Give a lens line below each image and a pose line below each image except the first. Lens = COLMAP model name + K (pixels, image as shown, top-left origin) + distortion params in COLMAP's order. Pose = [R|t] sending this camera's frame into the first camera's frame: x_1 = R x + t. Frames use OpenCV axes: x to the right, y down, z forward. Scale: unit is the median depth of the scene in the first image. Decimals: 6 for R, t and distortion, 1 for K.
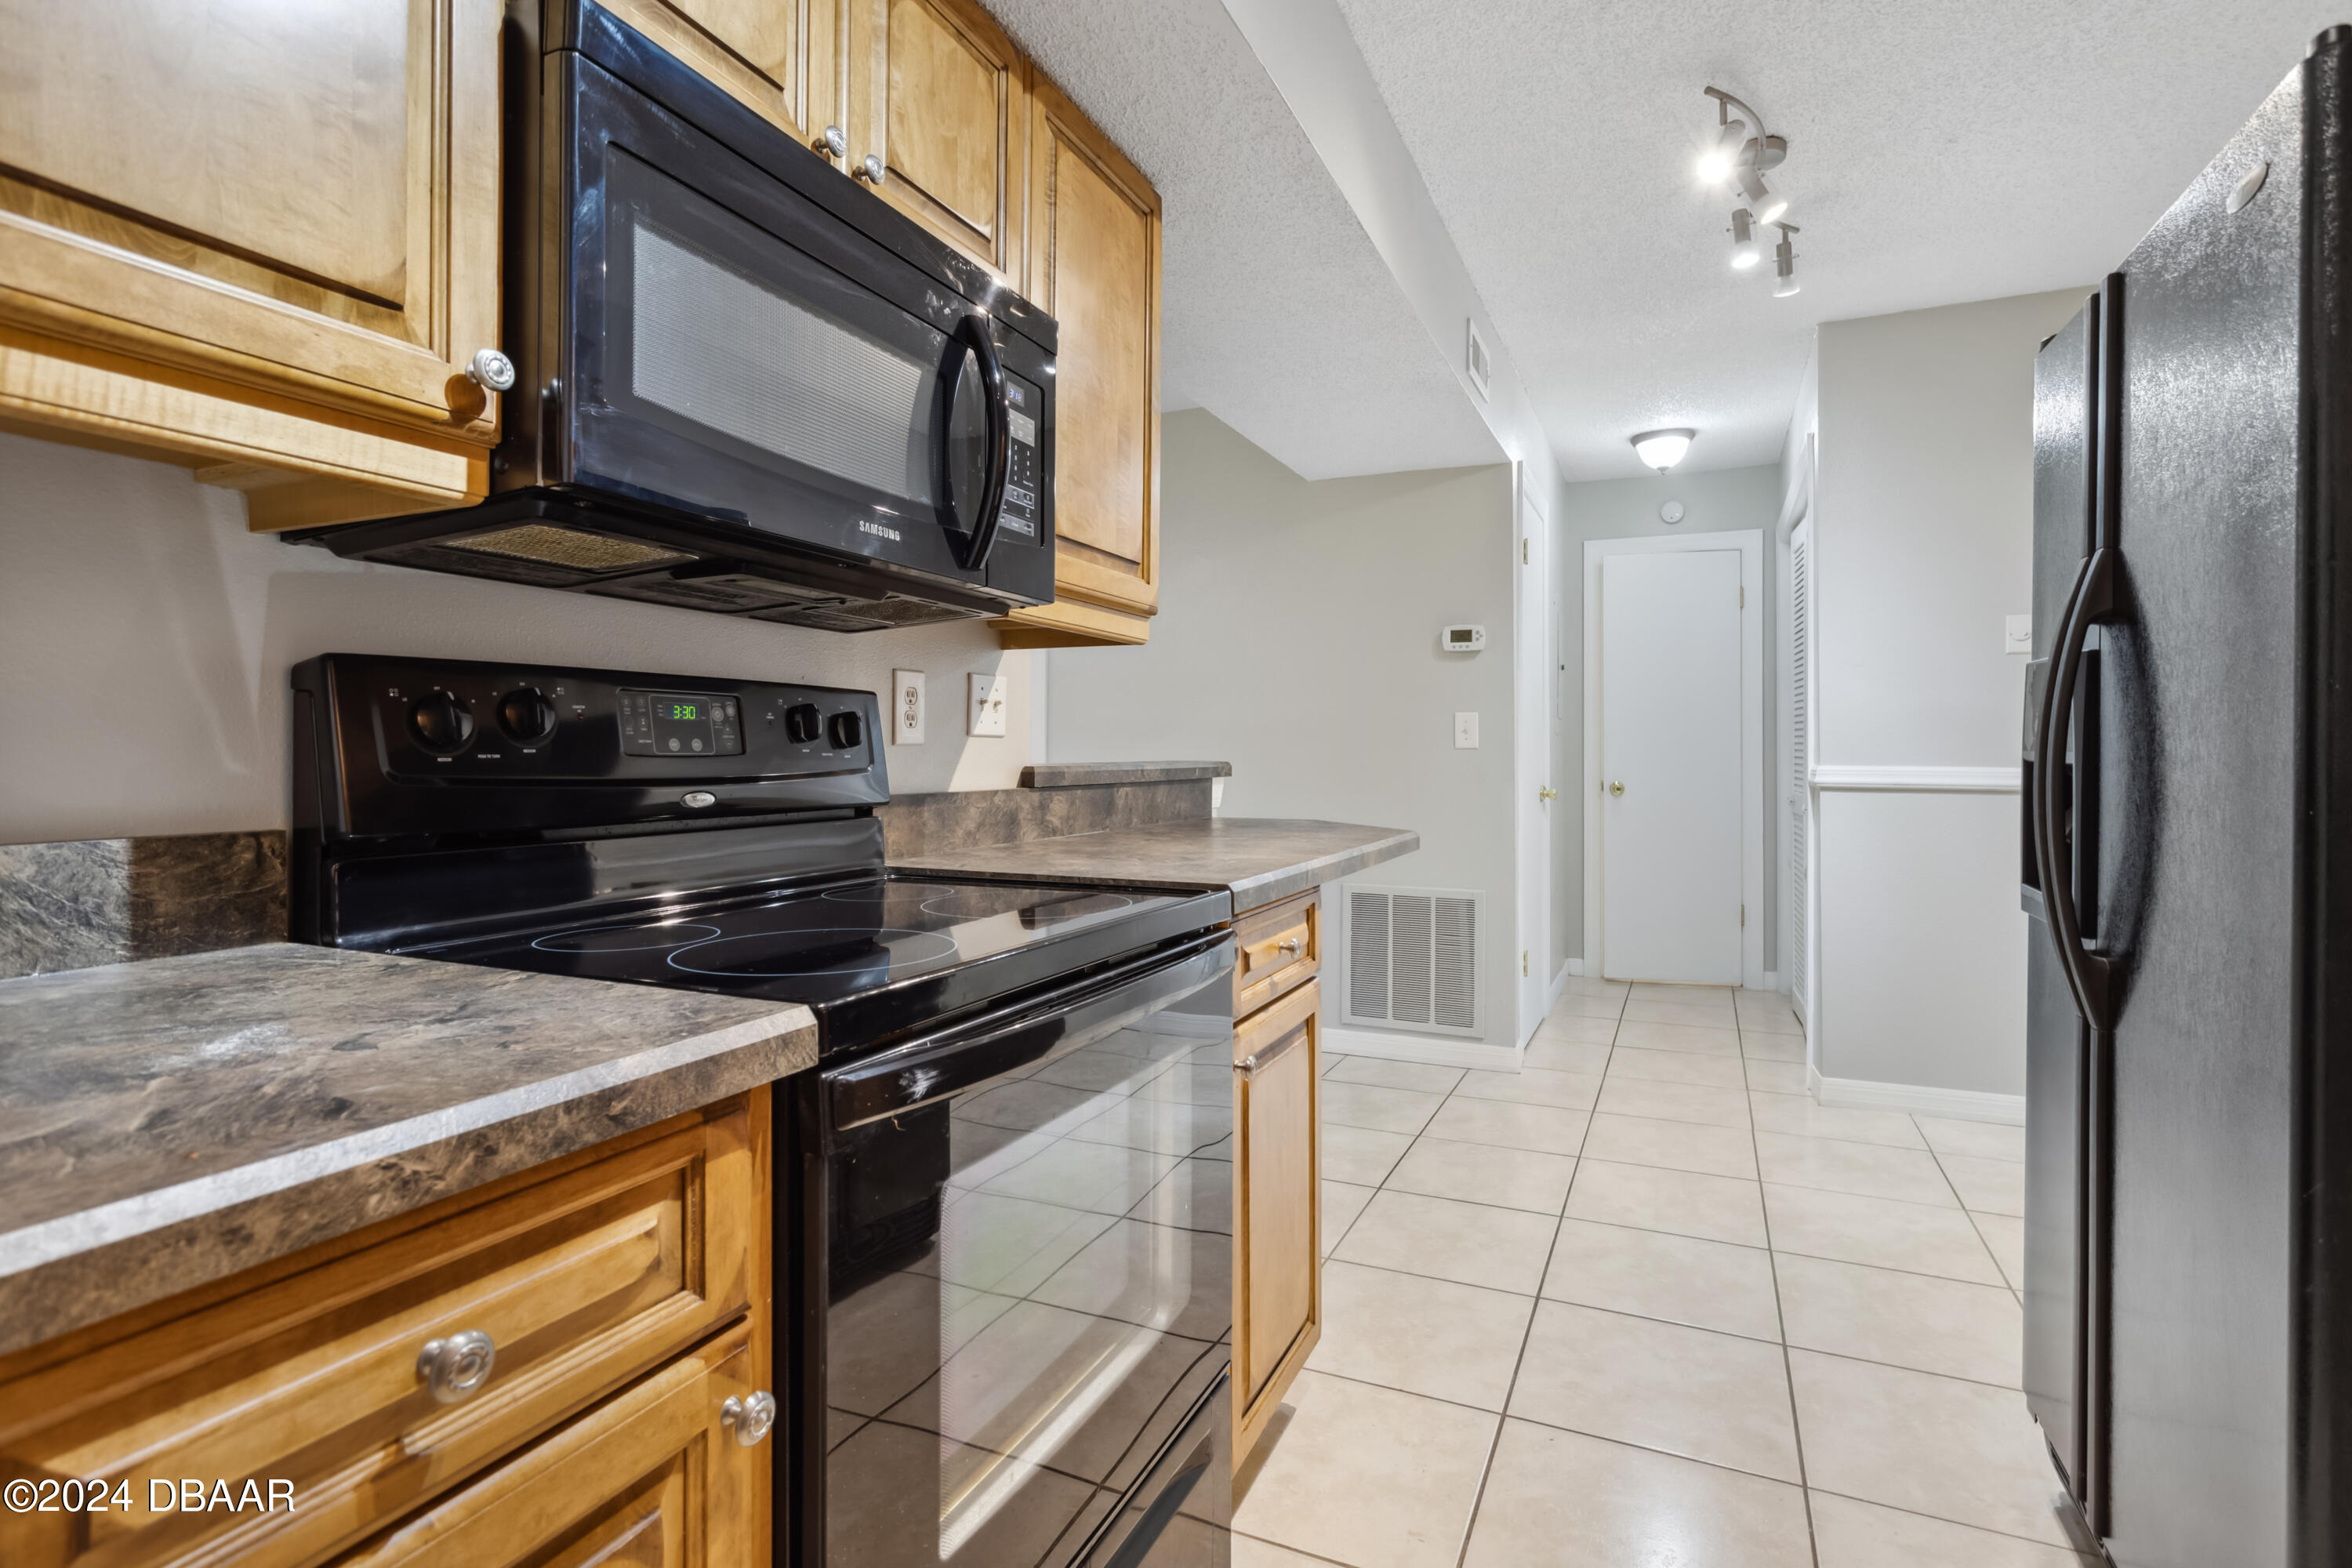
lens RADIAL K [[1130.7, 0, 1179.3], [0, 1130.7, 750.3], [0, 0, 1]] dist [-0.002763, 0.000800]
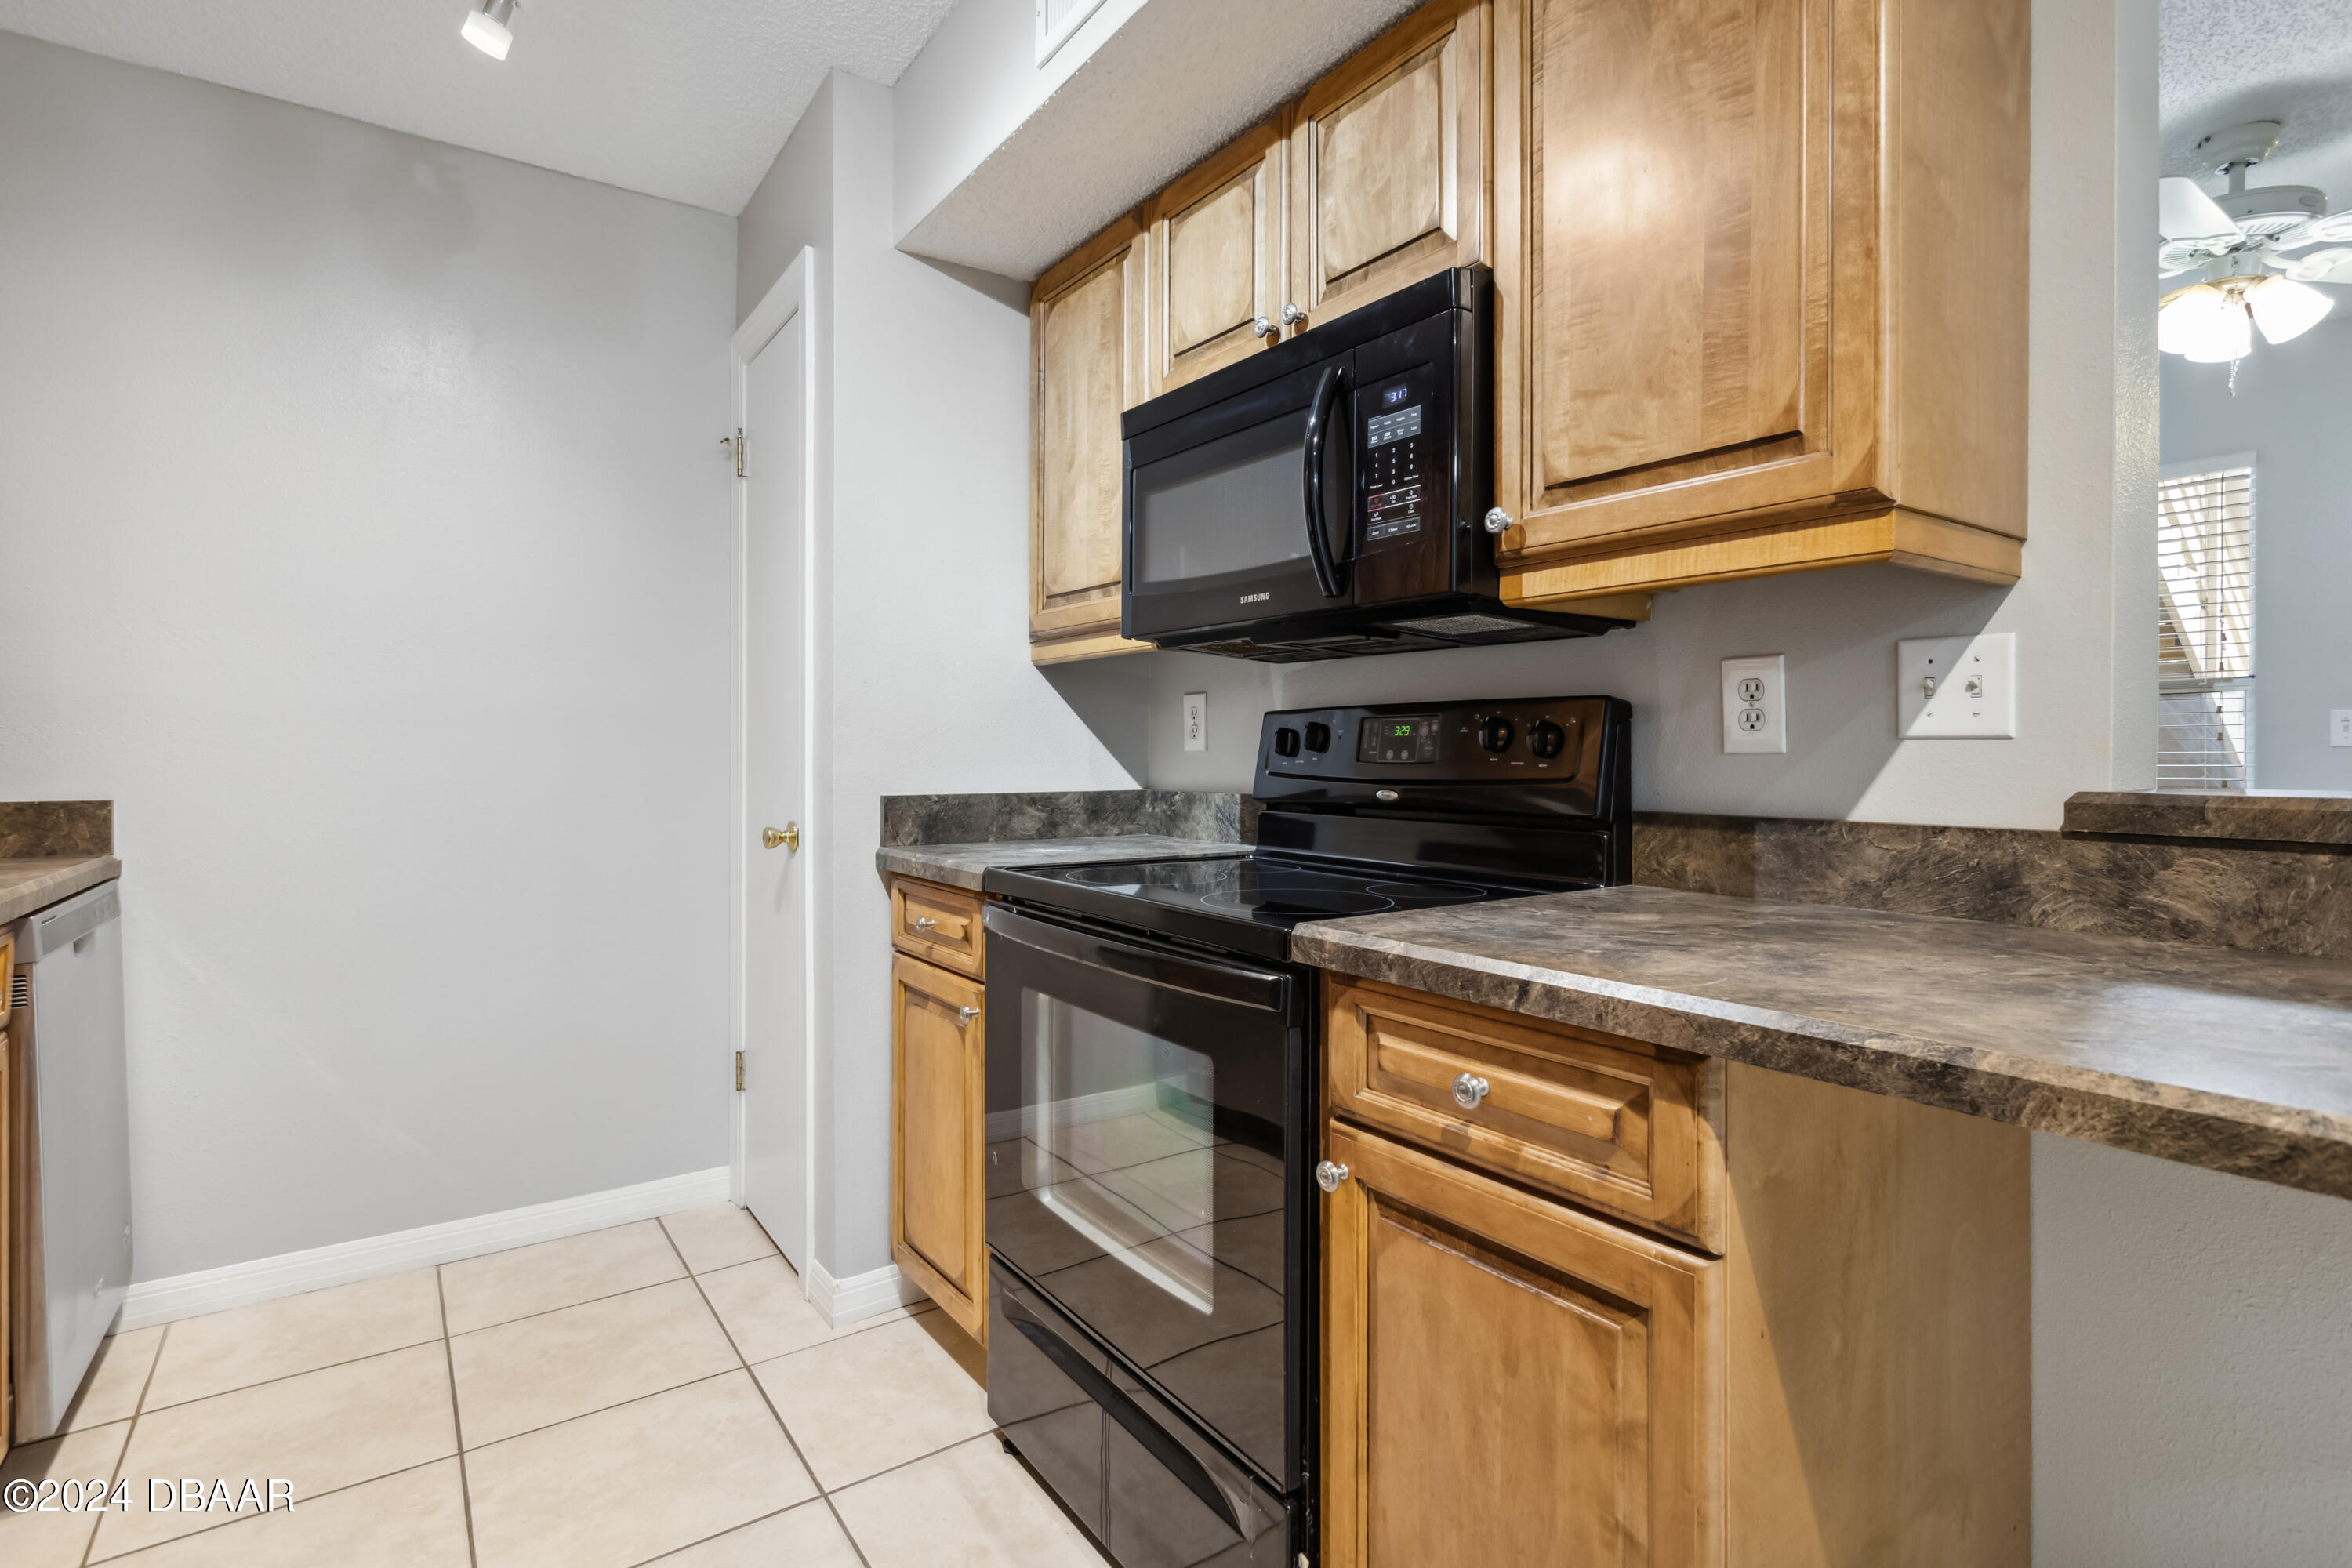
lens RADIAL K [[1130.7, 0, 1179.3], [0, 1130.7, 750.3], [0, 0, 1]] dist [-0.002763, 0.000800]
pose [[-0.502299, -0.003936, -0.864685, 0.786847], [-0.000743, 0.999991, -0.004120, -0.003985], [0.864694, -0.001427, -0.502298, 1.319452]]
